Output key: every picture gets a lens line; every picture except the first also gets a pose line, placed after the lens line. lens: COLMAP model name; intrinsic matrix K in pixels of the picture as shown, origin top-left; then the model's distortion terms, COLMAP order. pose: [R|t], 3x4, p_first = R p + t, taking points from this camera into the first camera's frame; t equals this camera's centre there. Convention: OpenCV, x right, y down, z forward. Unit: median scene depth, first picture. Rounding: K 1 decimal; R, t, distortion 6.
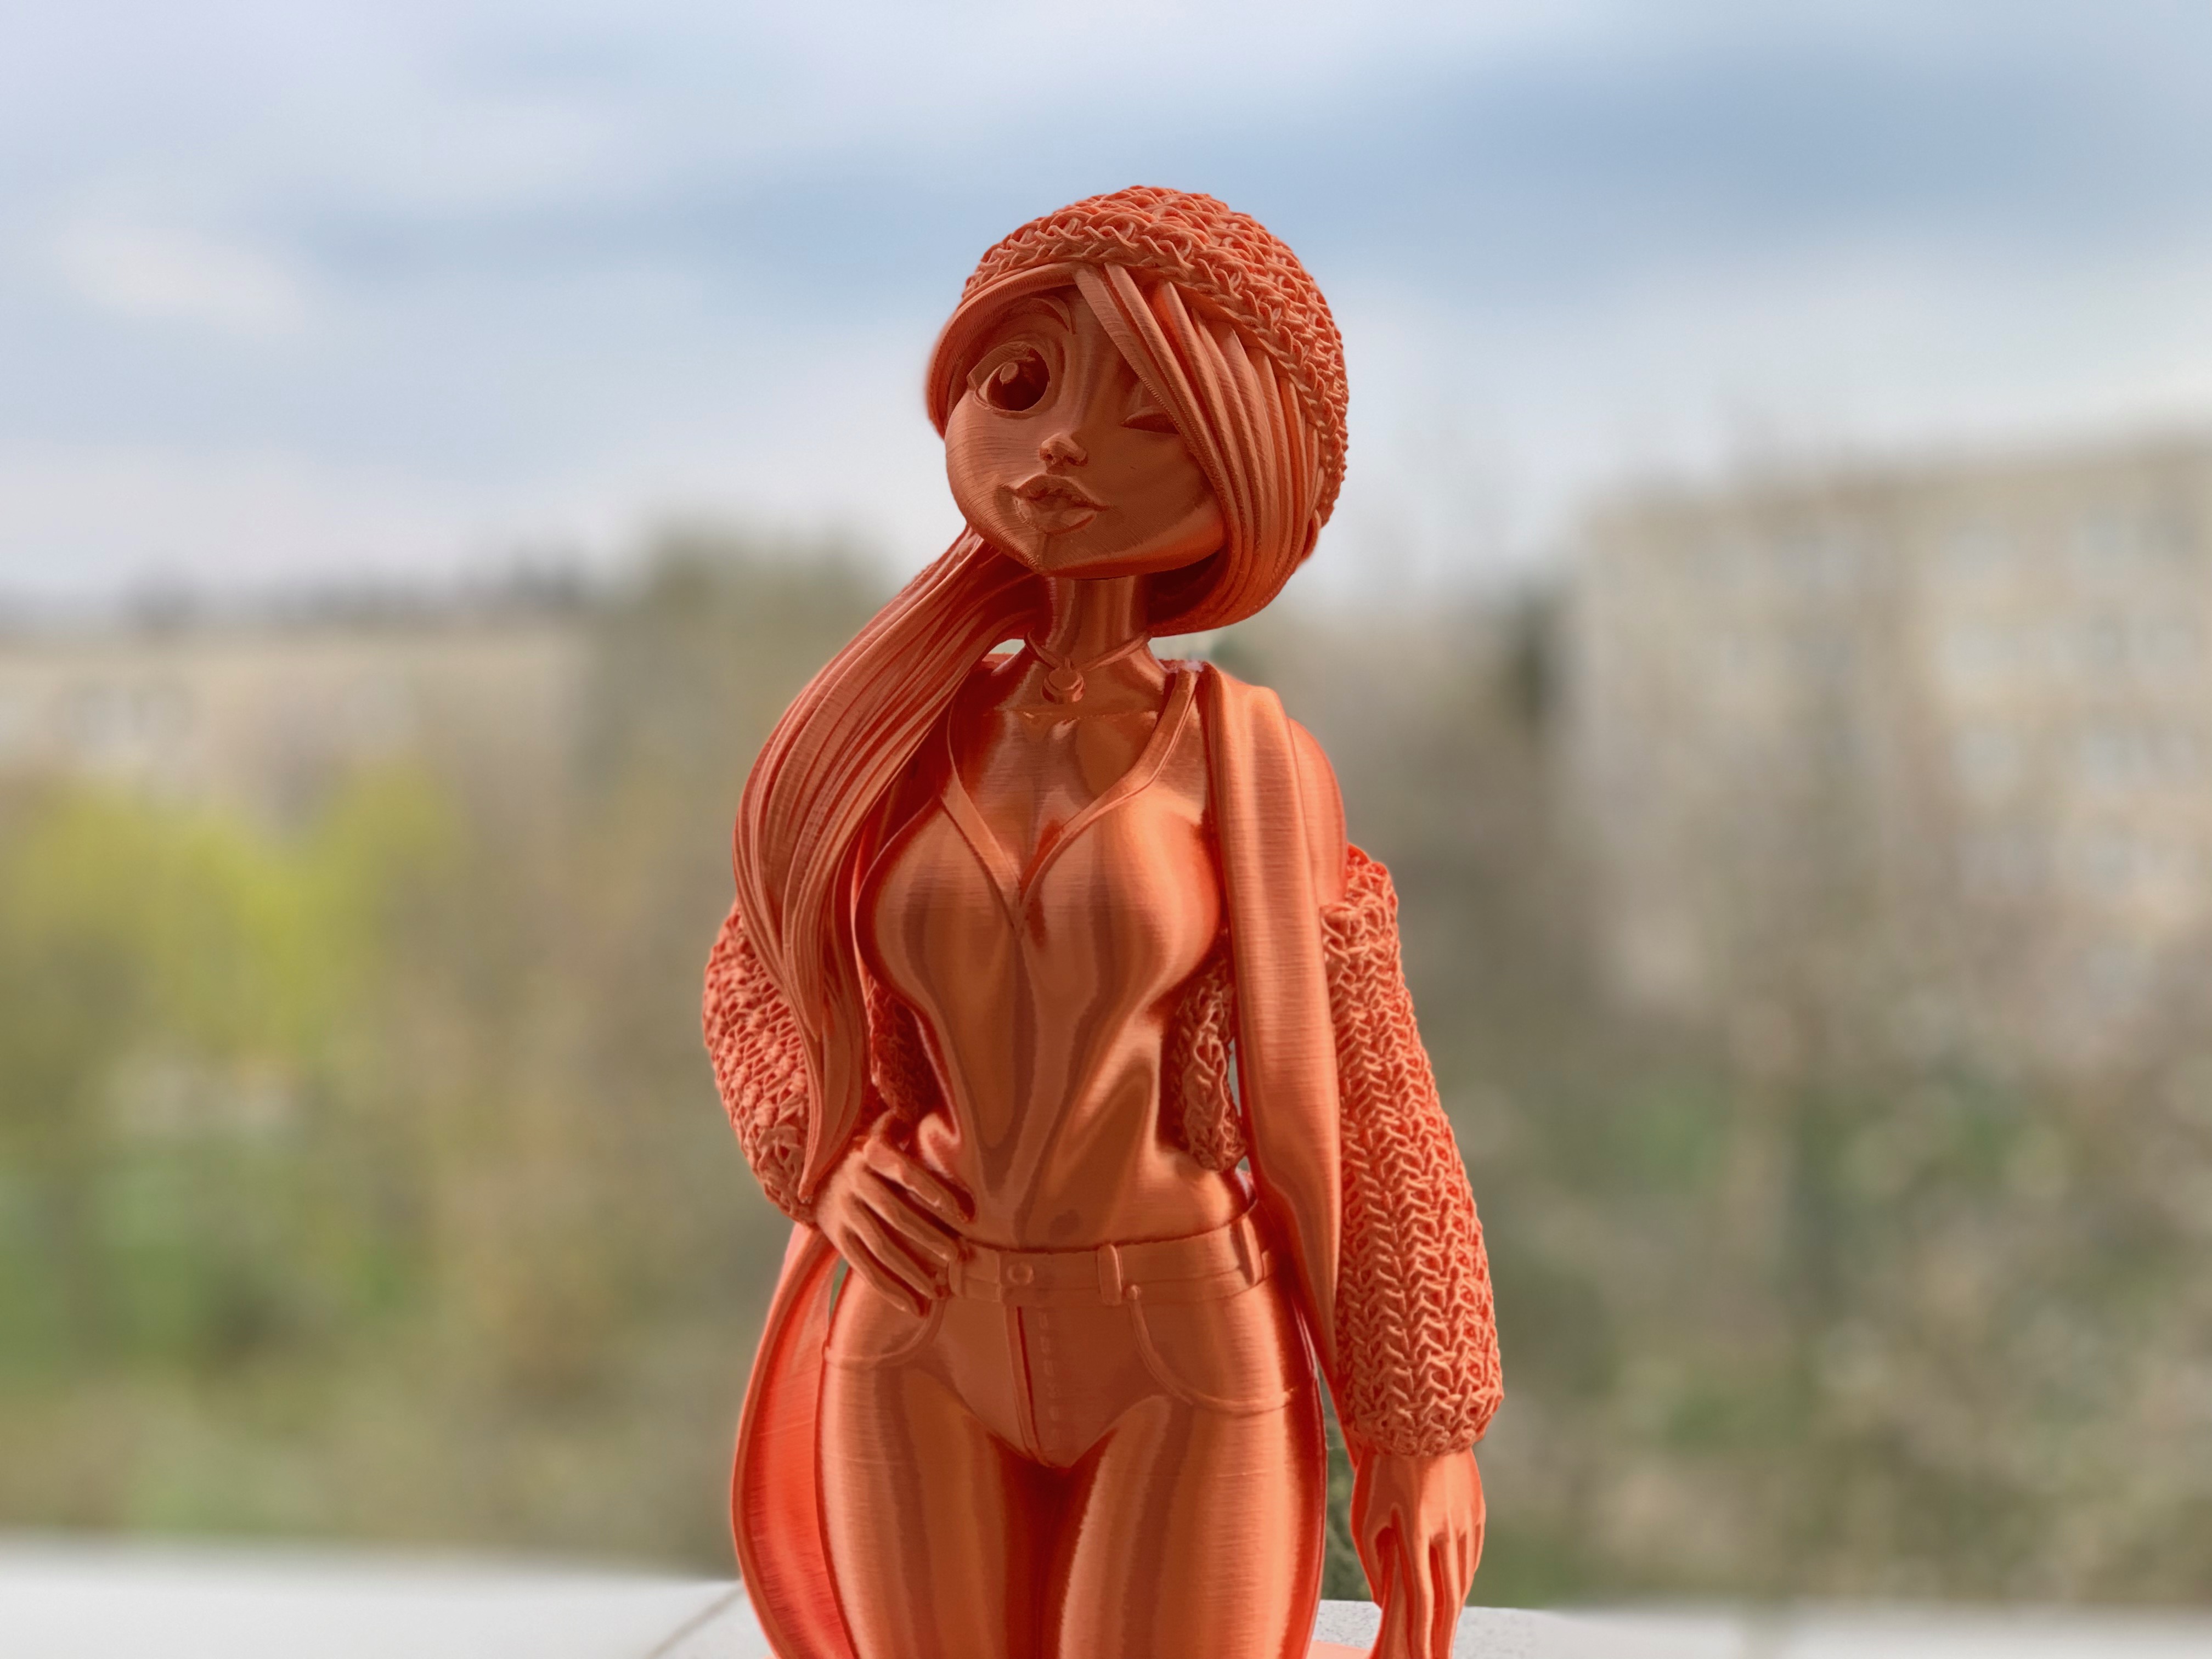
lens RADIAL K [[3354.1, 0, 1106.0], [0, 3354.1, 829.5], [0, 0, 1]] dist [0.017702, 0.036291]
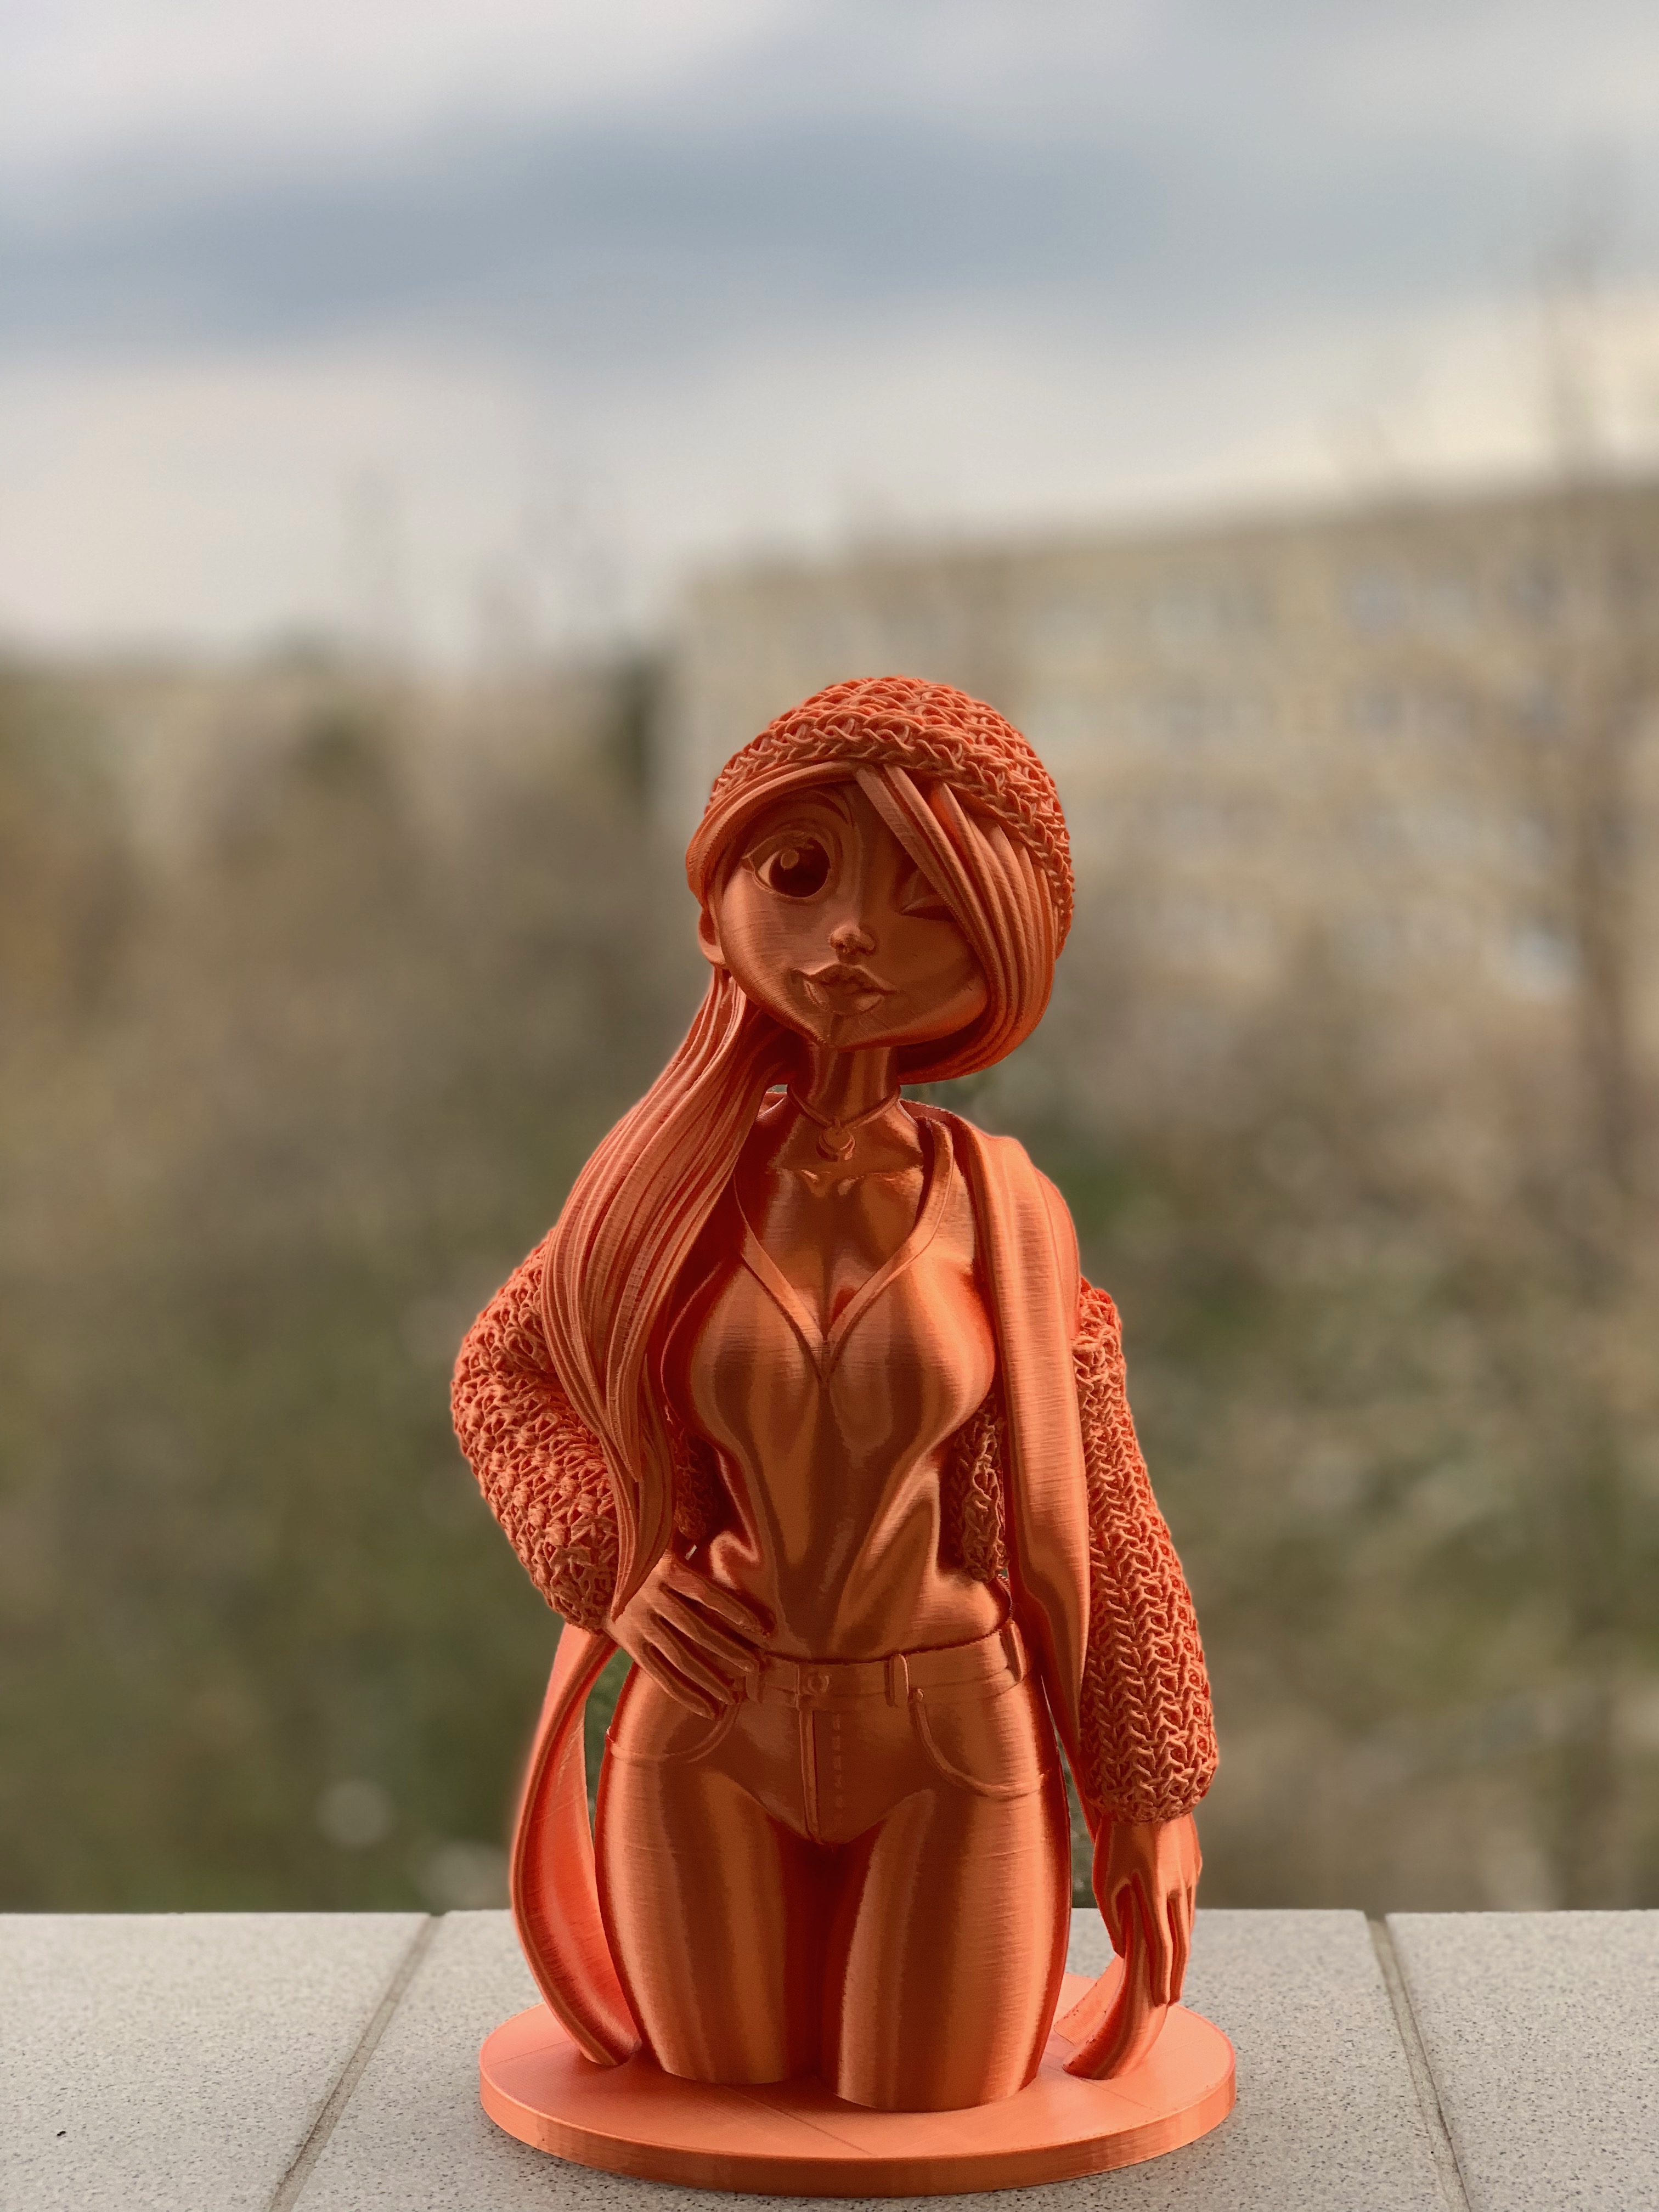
lens RADIAL K [[3292.6, 0, 823.1], [0, 3292.6, 1166.0], [0, 0, 1]] dist [0.307591, -1.773696]
pose [[0.983455, -0.018499, 0.180204, -0.213726], [0.003603, 0.996573, 0.082641, -0.126110], [-0.181115, -0.080625, 0.980151, -0.060198]]
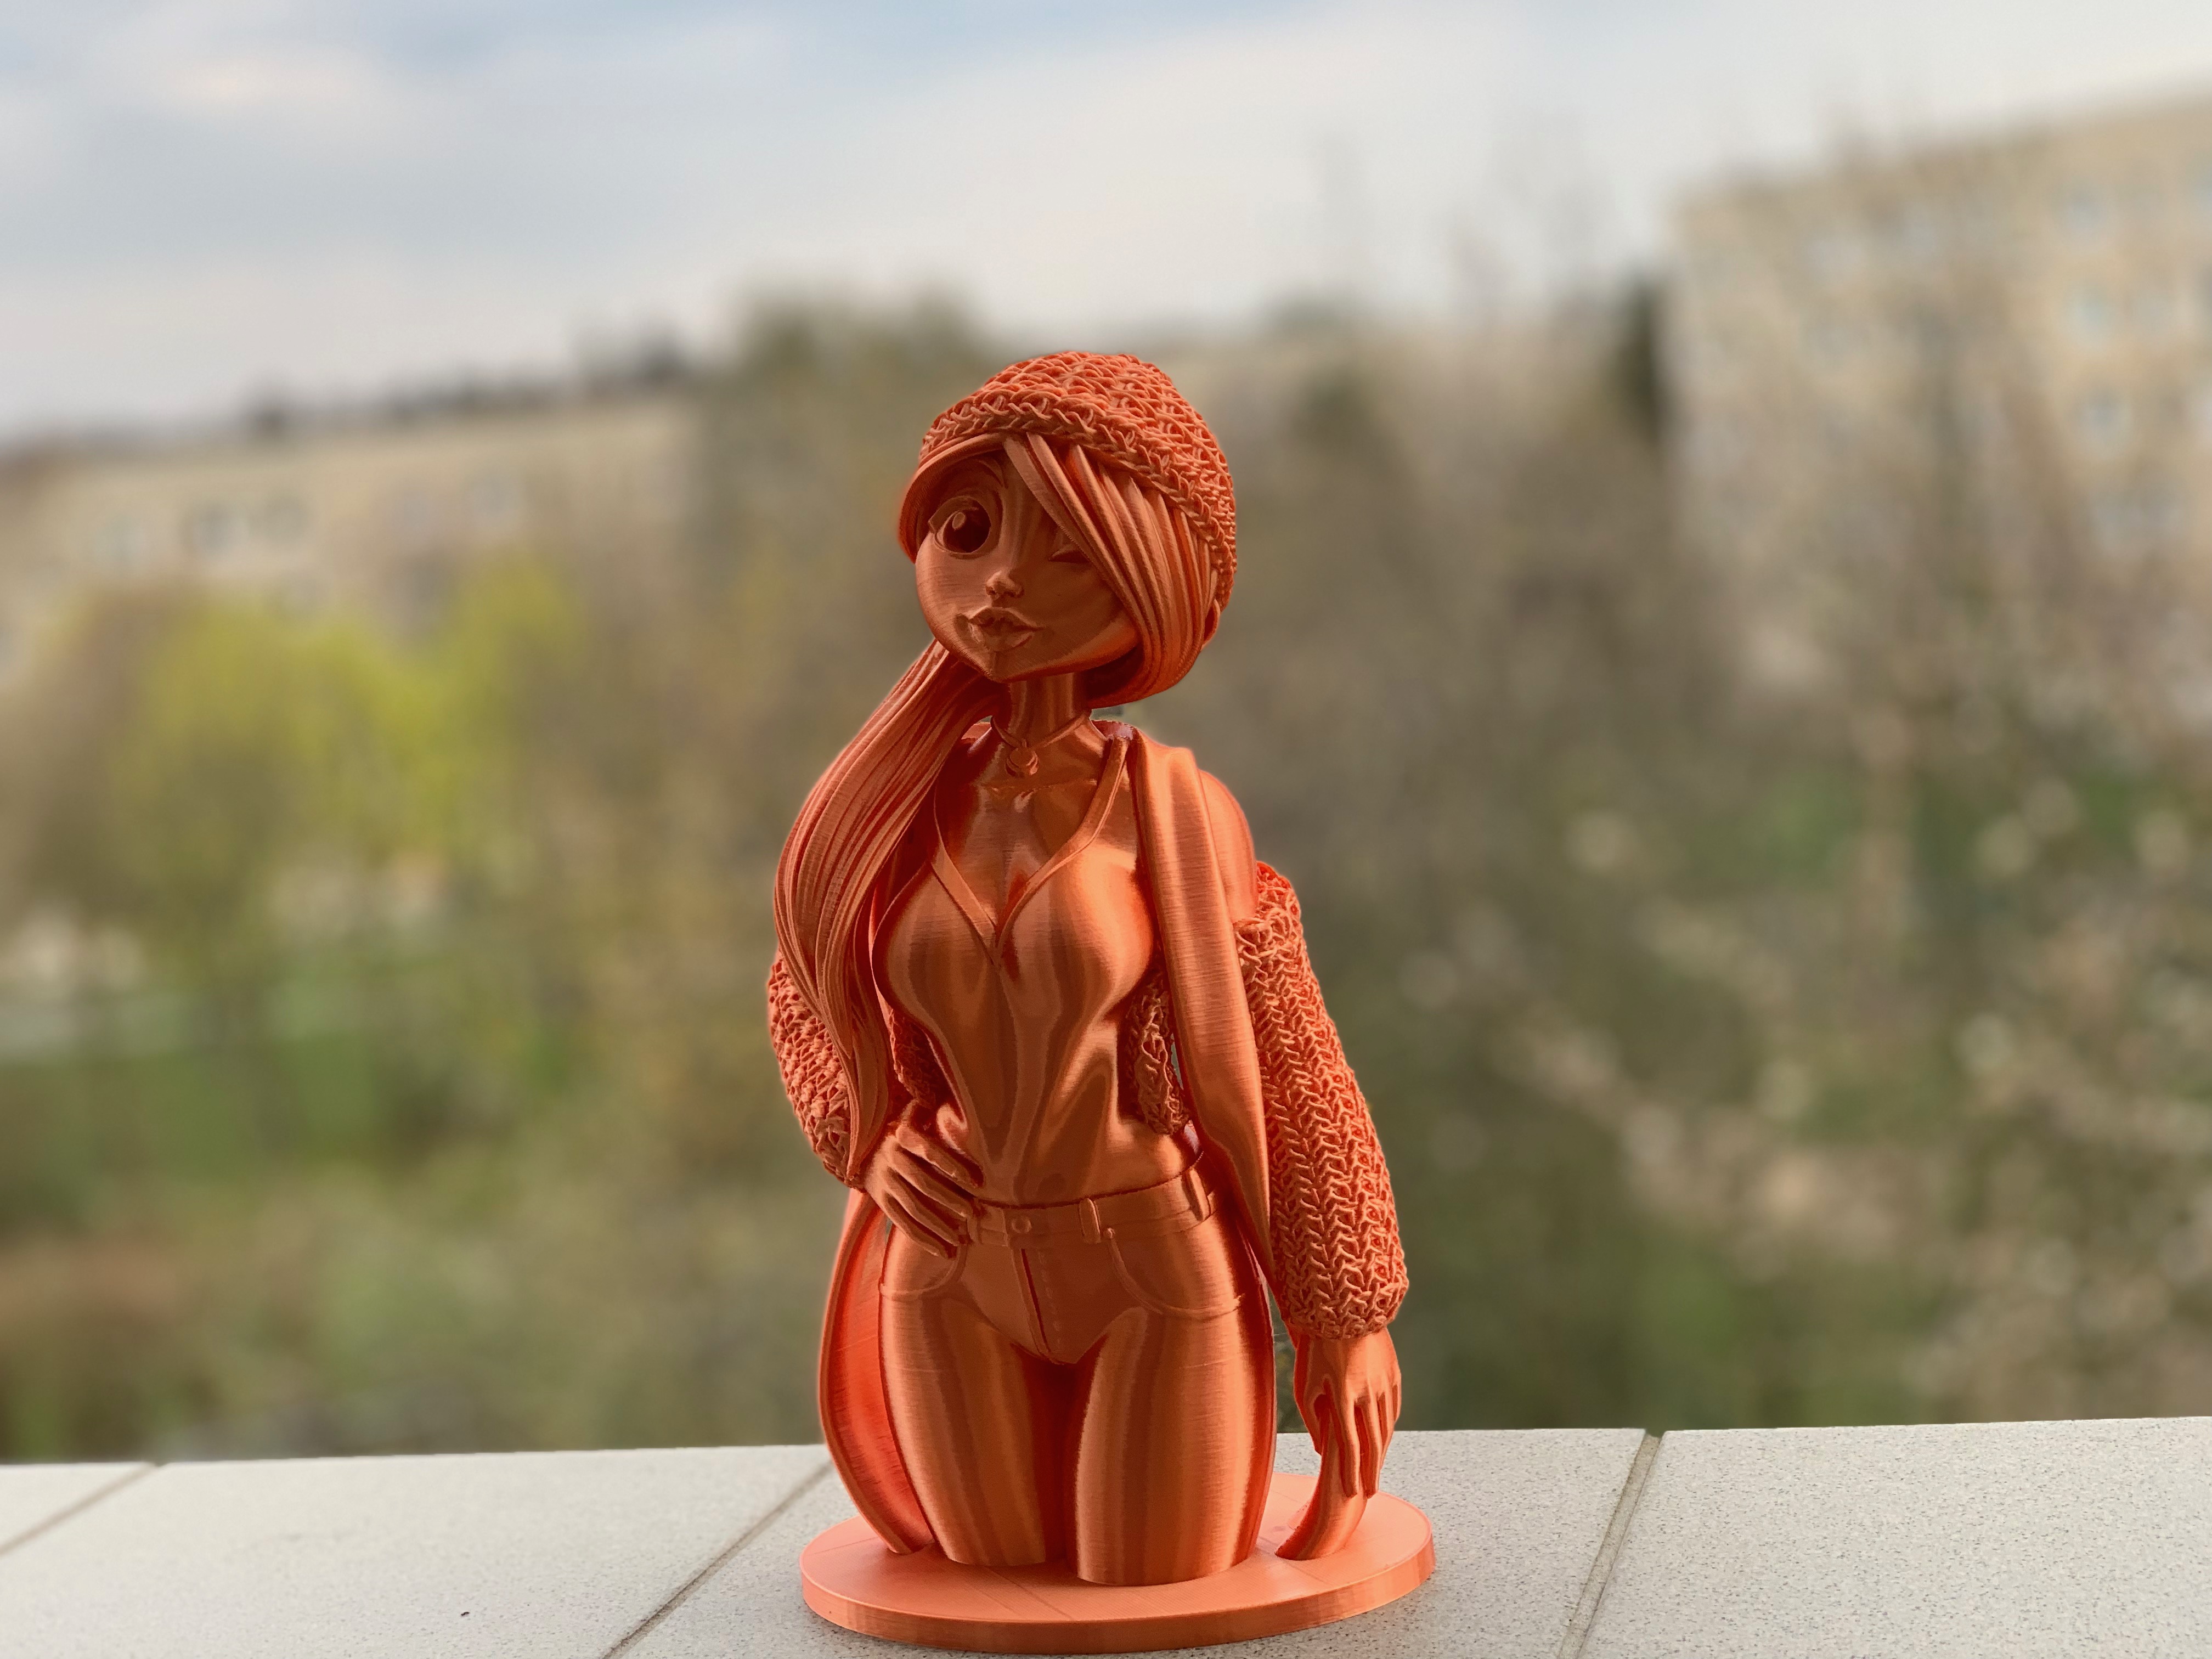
lens RADIAL K [[3347.2, 0, 1106.0], [0, 3347.2, 829.5], [0, 0, 1]] dist [-0.053698, 0.032332]
pose [[0.996411, -0.074305, -0.040540, 0.069009], [0.077233, 0.994098, 0.076190, -0.112588], [0.034639, -0.079047, 0.996269, -0.265739]]
